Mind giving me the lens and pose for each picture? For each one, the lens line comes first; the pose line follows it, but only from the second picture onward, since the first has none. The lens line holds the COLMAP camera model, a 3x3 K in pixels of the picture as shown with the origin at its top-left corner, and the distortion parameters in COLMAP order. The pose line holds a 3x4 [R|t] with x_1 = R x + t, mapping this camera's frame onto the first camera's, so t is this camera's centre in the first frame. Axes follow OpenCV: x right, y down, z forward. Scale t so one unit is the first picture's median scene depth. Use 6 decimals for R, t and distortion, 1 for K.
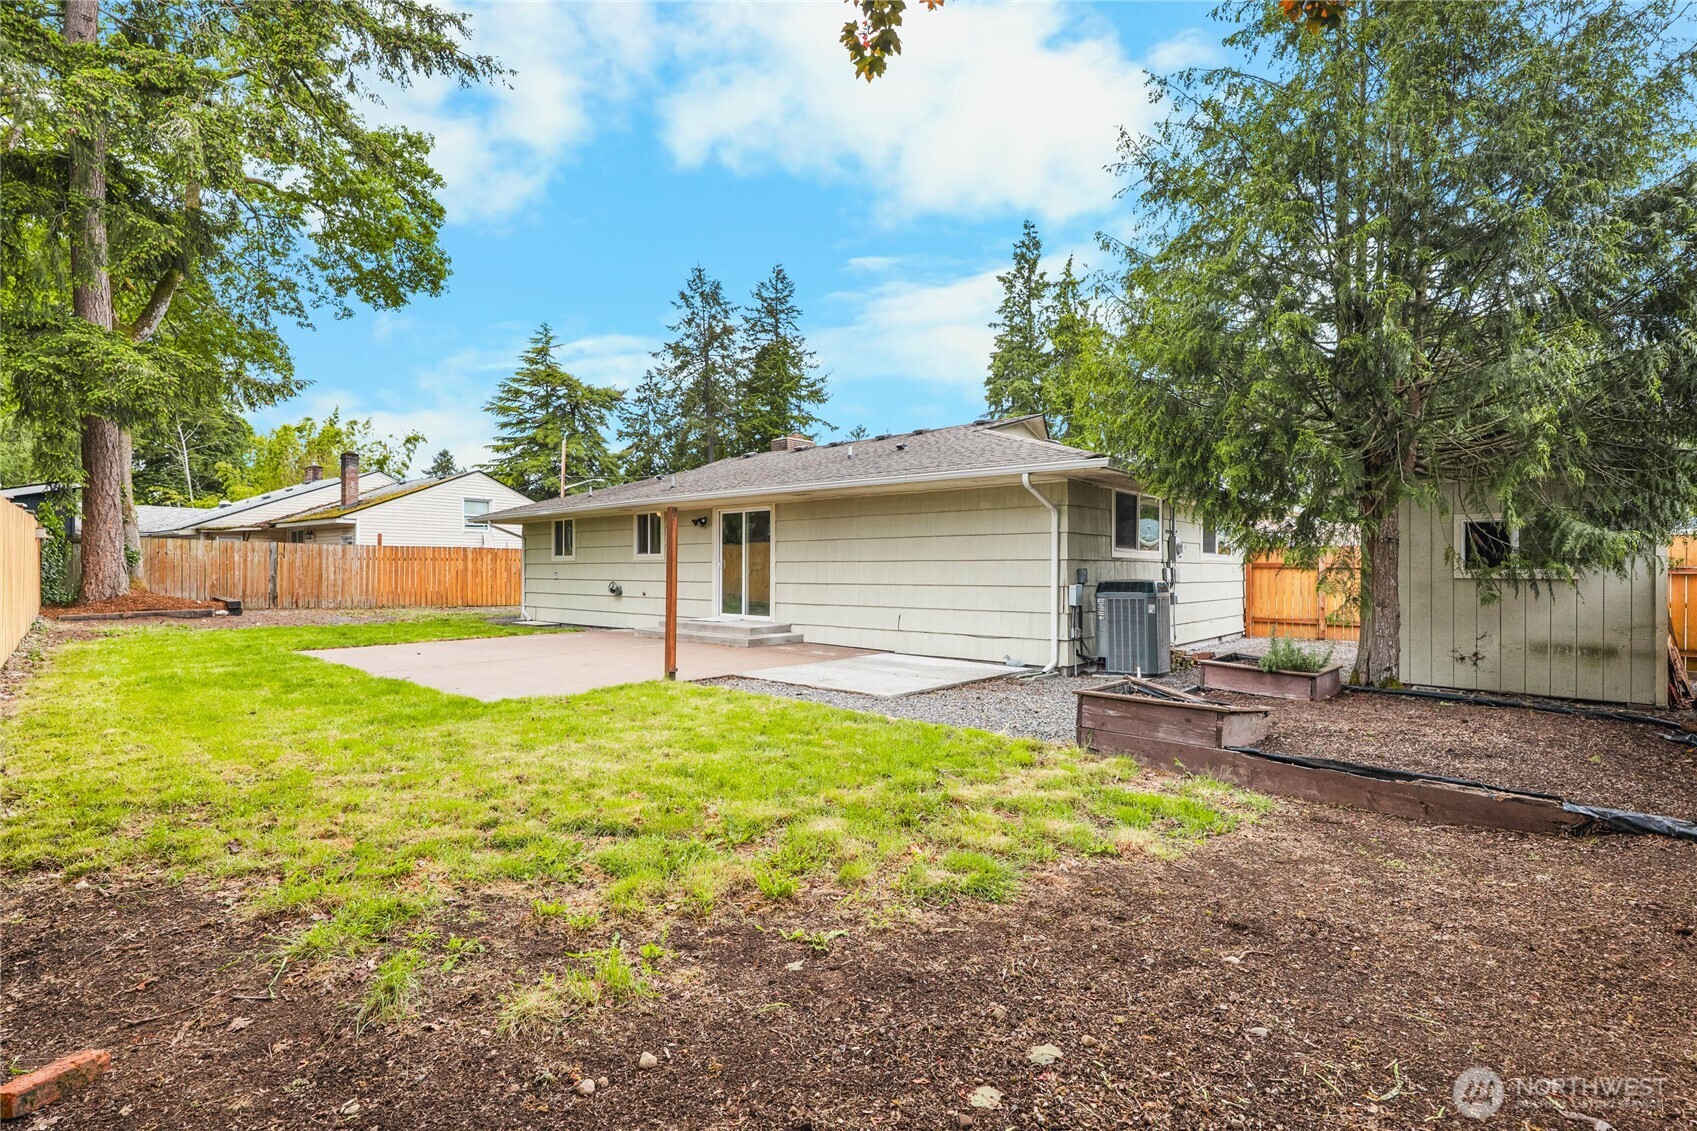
lens RADIAL K [[800.3, 0, 843.6], [0, 800.3, 569.2], [0, 0, 1]] dist [0.002480, 0.001419]
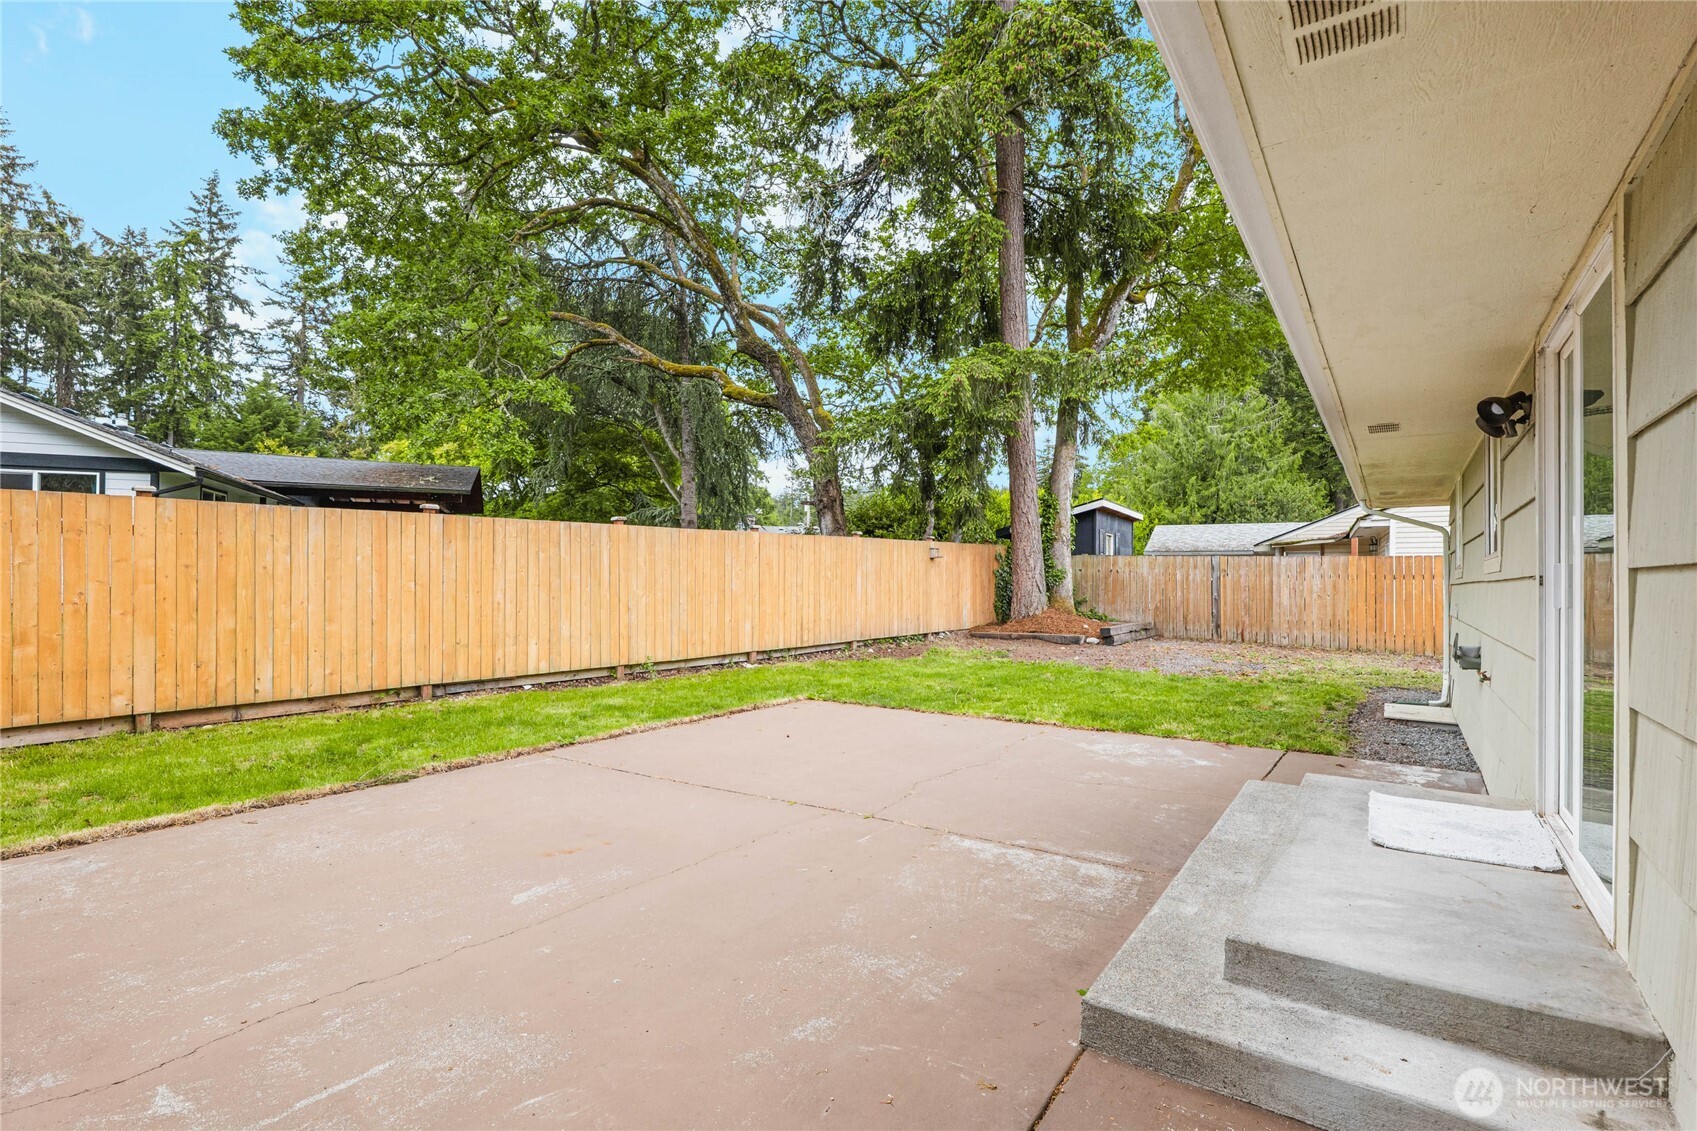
lens RADIAL K [[800.3, 0, 843.6], [0, 800.3, 569.2], [0, 0, 1]] dist [0.002480, 0.001419]
pose [[0.122848, -0.015951, -0.992297, 0.007664], [-0.009643, 0.999804, -0.017266, -0.000912], [0.992379, 0.011690, 0.122670, 0.143087]]
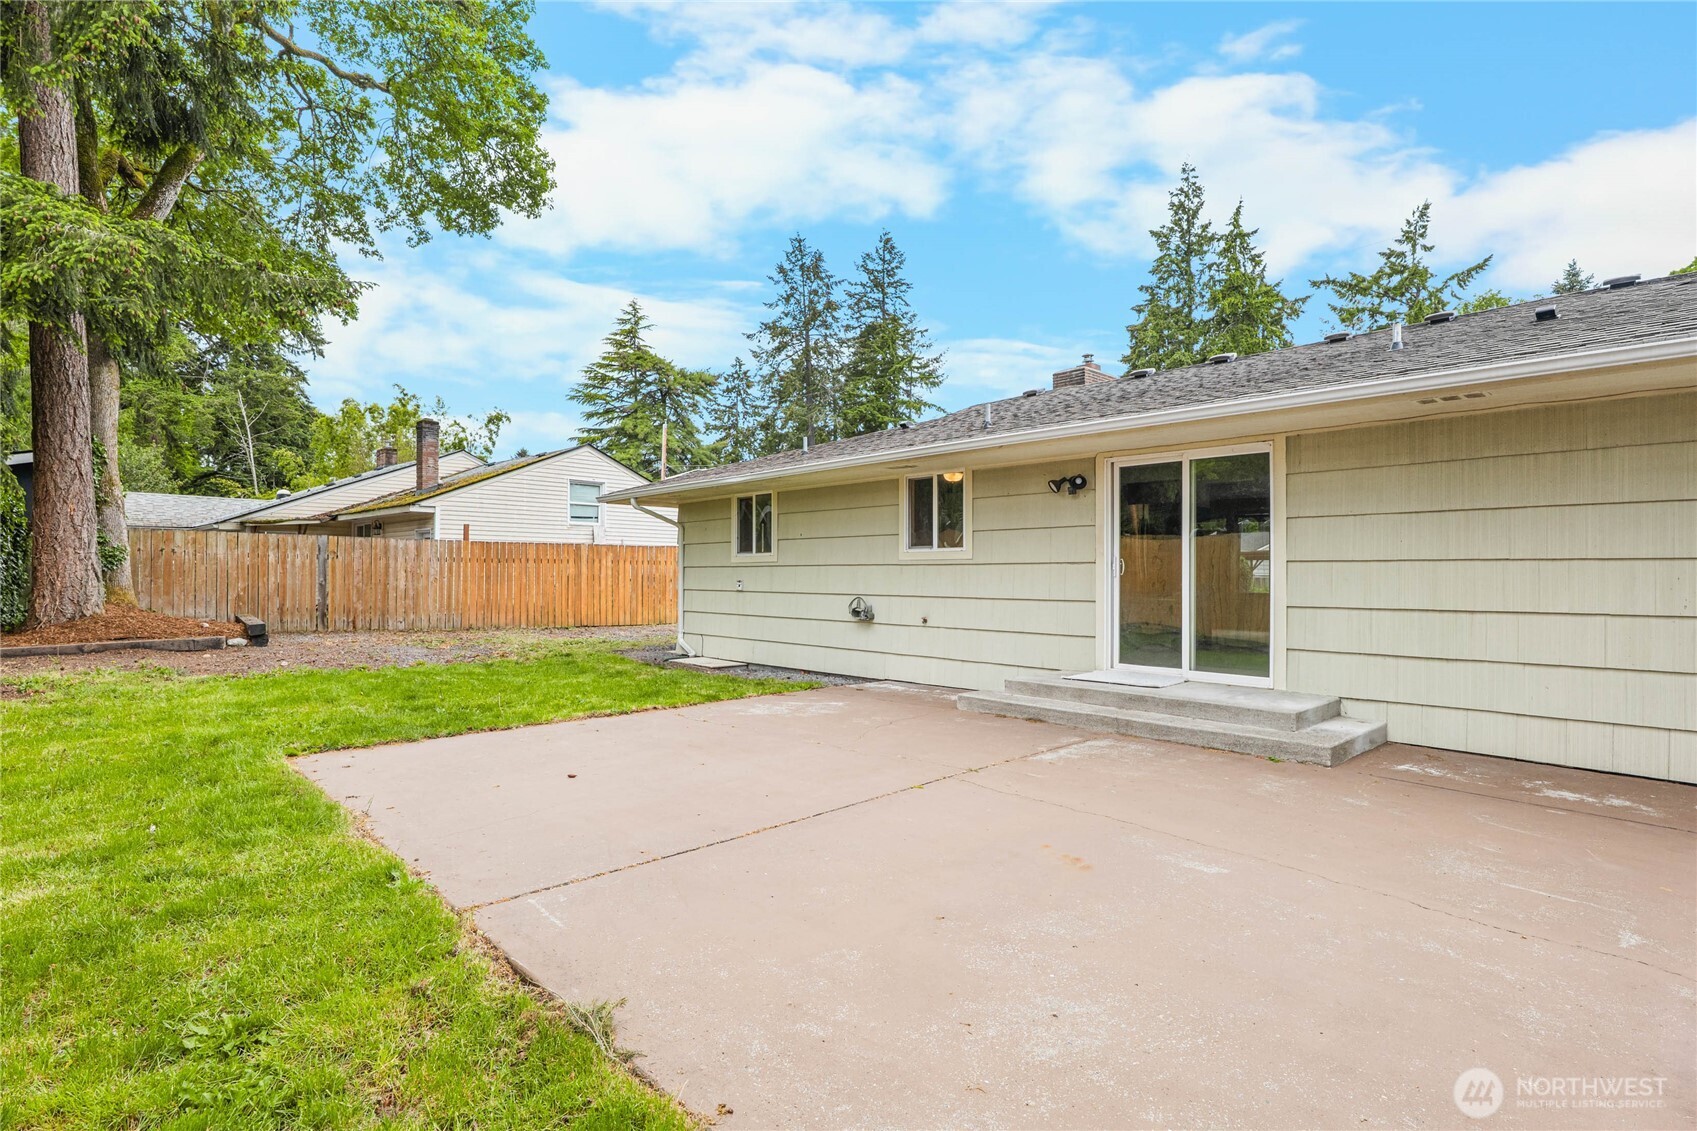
lens RADIAL K [[834.5, 0, 840.8], [0, 834.5, 571.4], [0, 0, 1]] dist [0.000628, -0.000191]
pose [[0.995564, 0.000718, -0.094082, -0.051776], [-0.000995, 0.999995, -0.002895, -0.000222], [0.094079, 0.002976, 0.995560, 0.085213]]
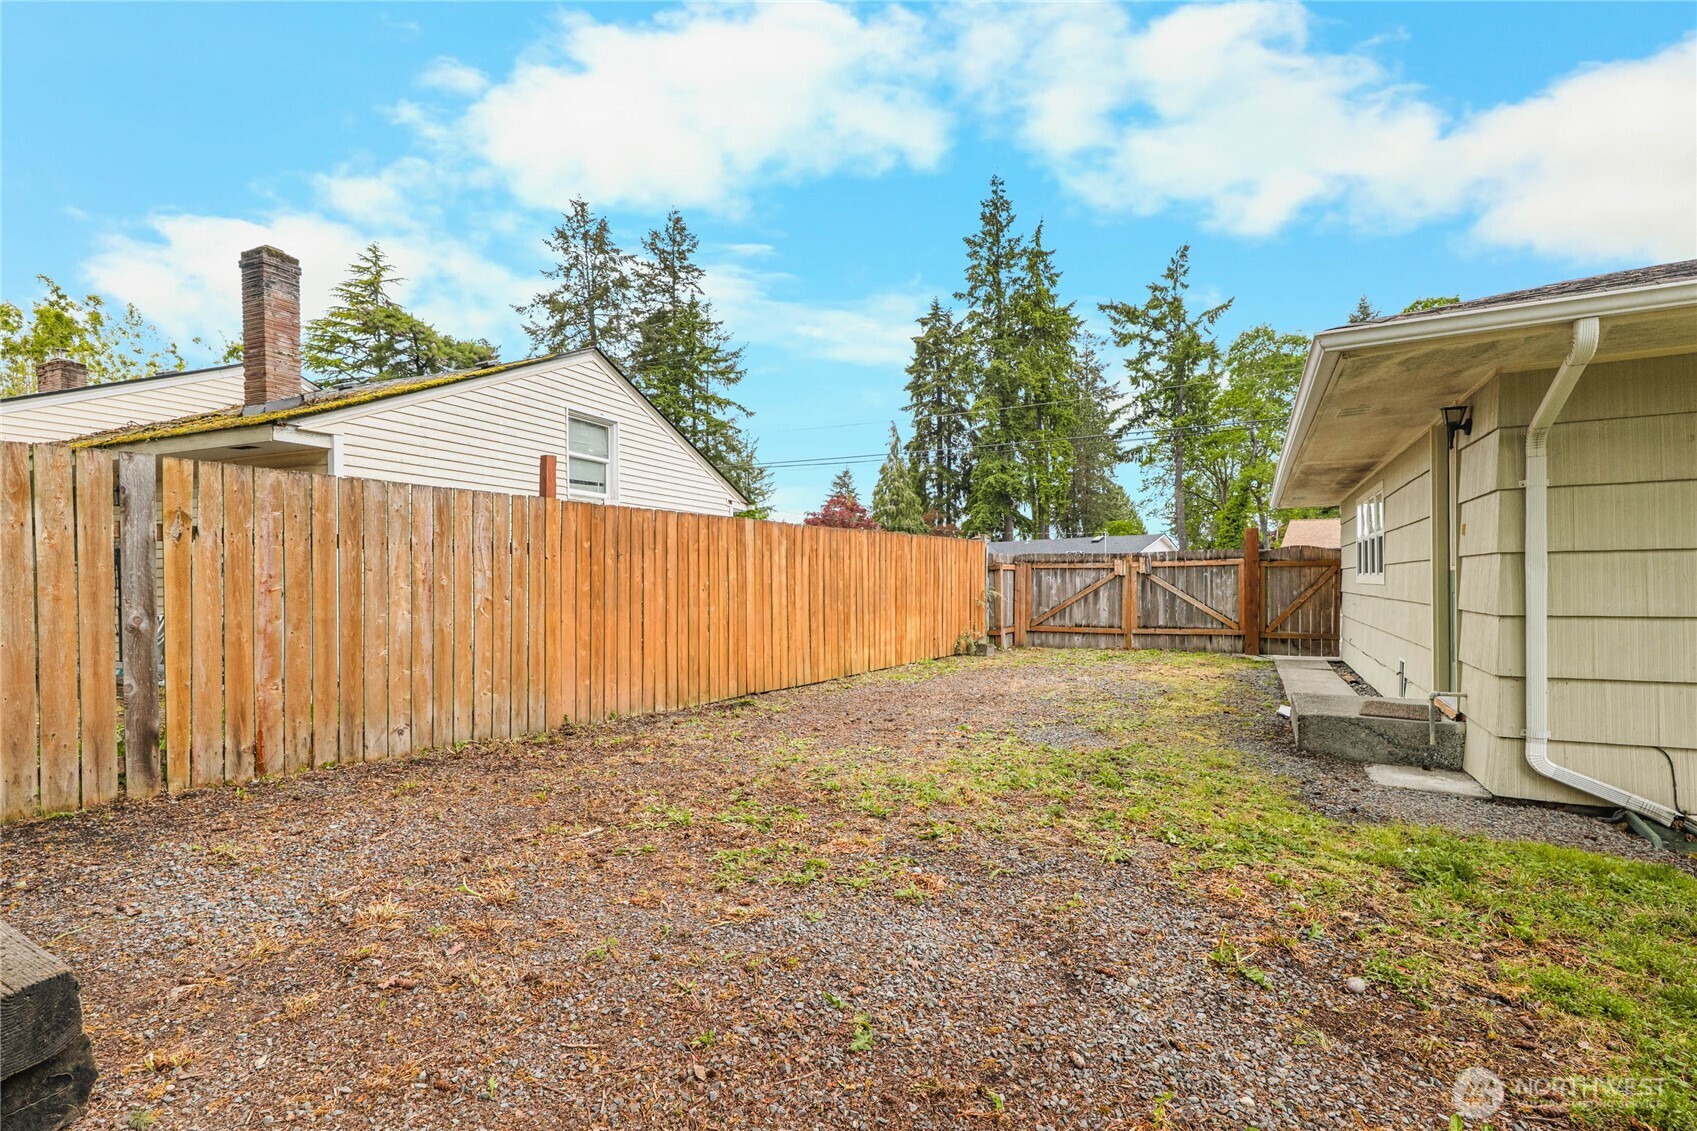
lens RADIAL K [[798.1, 0, 835.1], [0, 798.1, 588.8], [0, 0, 1]] dist [0.001548, 0.000828]
pose [[0.968346, -0.016629, 0.249058, -0.158854], [0.015131, 0.999854, 0.007931, -0.000037], [-0.249154, -0.003912, 0.968456, 0.205236]]
